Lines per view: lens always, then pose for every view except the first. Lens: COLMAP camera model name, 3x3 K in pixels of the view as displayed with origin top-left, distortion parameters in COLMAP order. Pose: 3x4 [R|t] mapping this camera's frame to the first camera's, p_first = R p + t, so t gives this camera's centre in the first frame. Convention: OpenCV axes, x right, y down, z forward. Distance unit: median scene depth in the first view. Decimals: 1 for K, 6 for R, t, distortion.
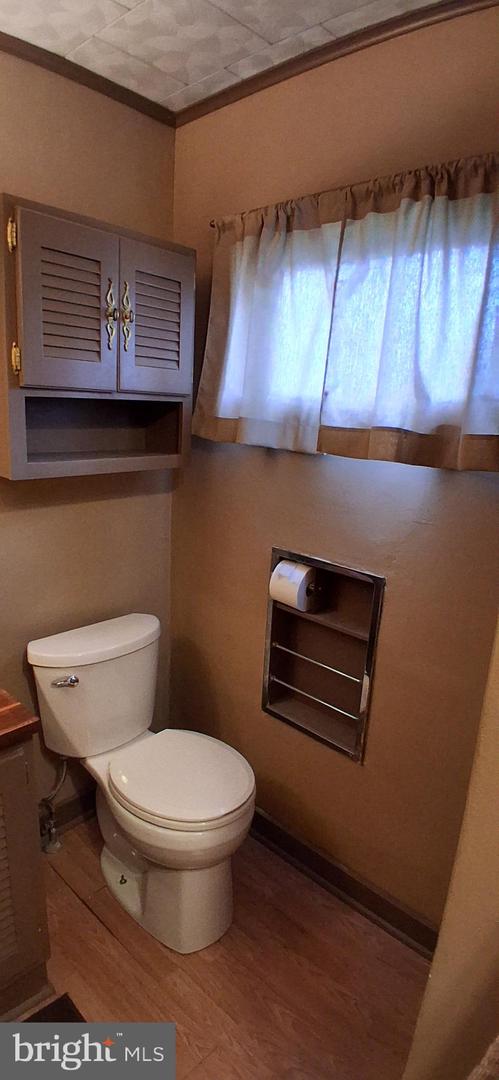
lens RADIAL K [[544.4, 0, 249.5], [0, 544.4, 544.2], [0, 0, 1]] dist [0.016126, -0.058212]
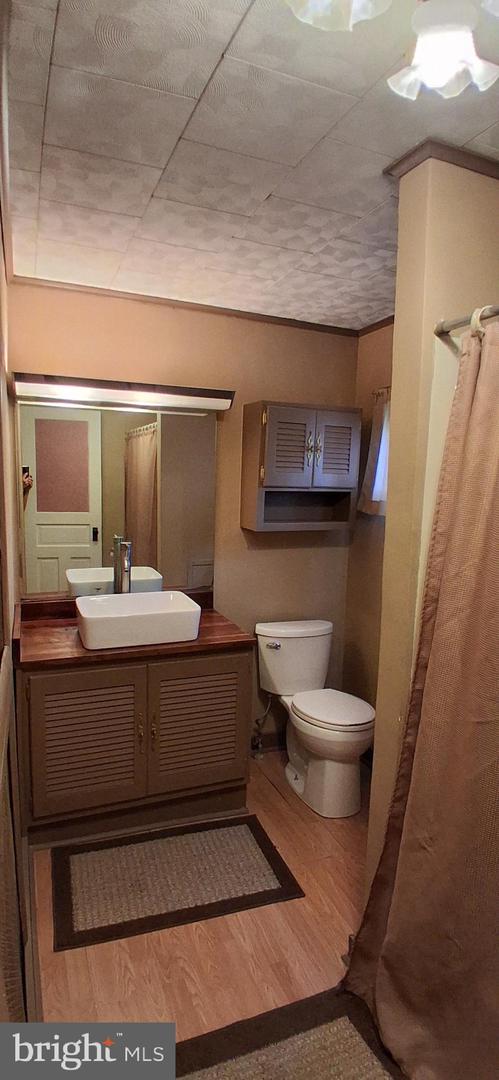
lens RADIAL K [[544.4, 0, 249.5], [0, 544.4, 544.2], [0, 0, 1]] dist [0.016126, -0.058212]
pose [[0.907286, 0.031759, -0.419313, 0.331210], [-0.091426, 0.988189, -0.122977, 0.151908], [0.410455, 0.149911, 0.899474, -0.693206]]
